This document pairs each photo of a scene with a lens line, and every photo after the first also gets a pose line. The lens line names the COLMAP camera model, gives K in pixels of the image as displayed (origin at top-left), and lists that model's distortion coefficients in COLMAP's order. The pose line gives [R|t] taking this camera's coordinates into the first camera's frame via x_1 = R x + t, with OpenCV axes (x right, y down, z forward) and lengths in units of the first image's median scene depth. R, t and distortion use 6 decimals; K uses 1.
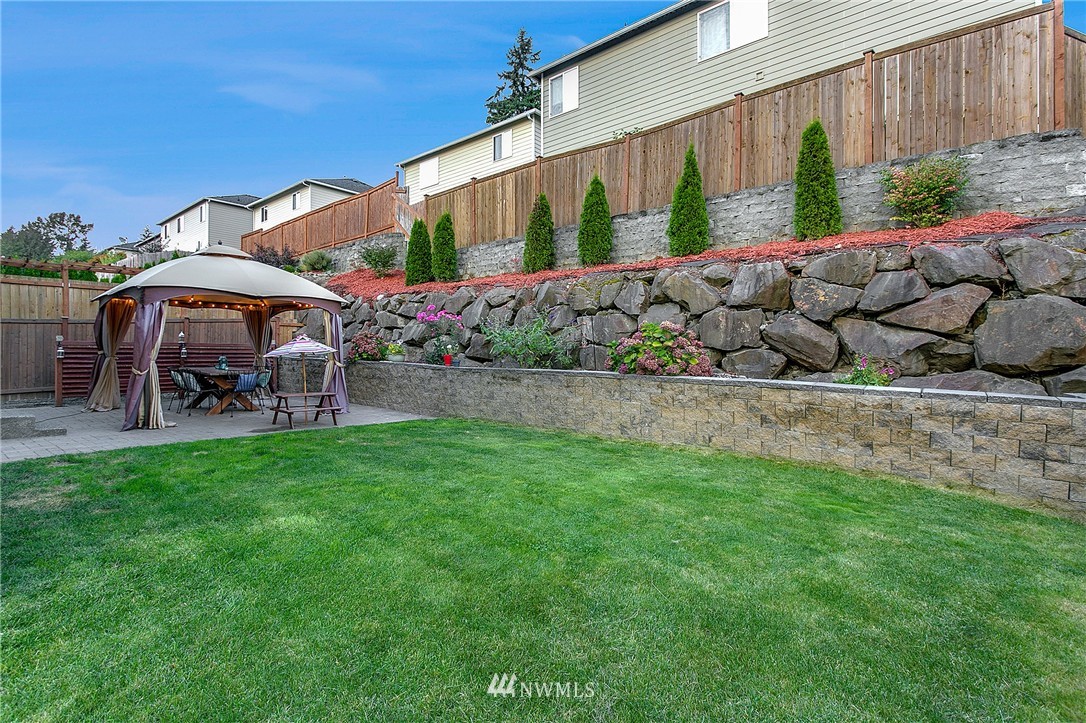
lens RADIAL K [[517.0, 0, 538.8], [0, 517.0, 356.4], [0, 0, 1]] dist [0.001208, -0.000940]
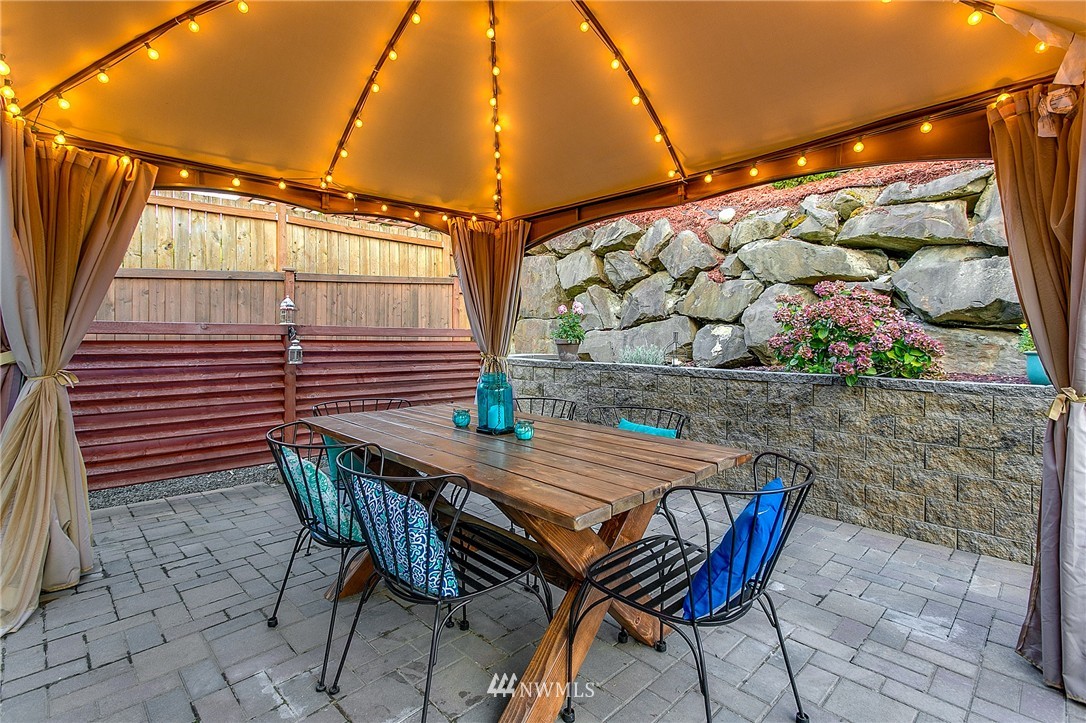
lens RADIAL K [[517.0, 0, 547.3], [0, 517.0, 353.7], [0, 0, 1]] dist [0.001208, -0.000940]
pose [[0.996287, -0.005985, -0.085885, -0.511219], [0.006838, 0.999930, 0.009638, -0.009068], [0.085821, -0.010189, 0.996258, 0.698405]]
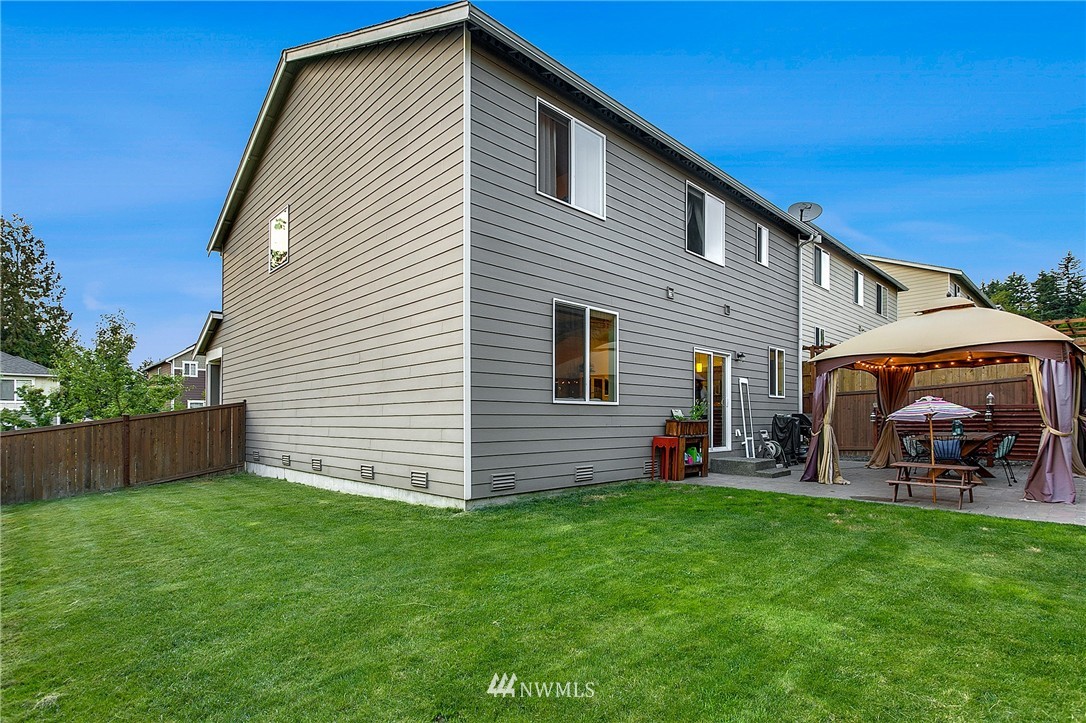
lens RADIAL K [[517.0, 0, 532.0], [0, 517.0, 365.0], [0, 0, 1]] dist [0.001208, -0.000940]
pose [[-0.126018, -0.106969, -0.986244, 0.337800], [0.001170, 0.994153, -0.107977, 0.001039], [0.992027, -0.014761, -0.125156, 0.338727]]
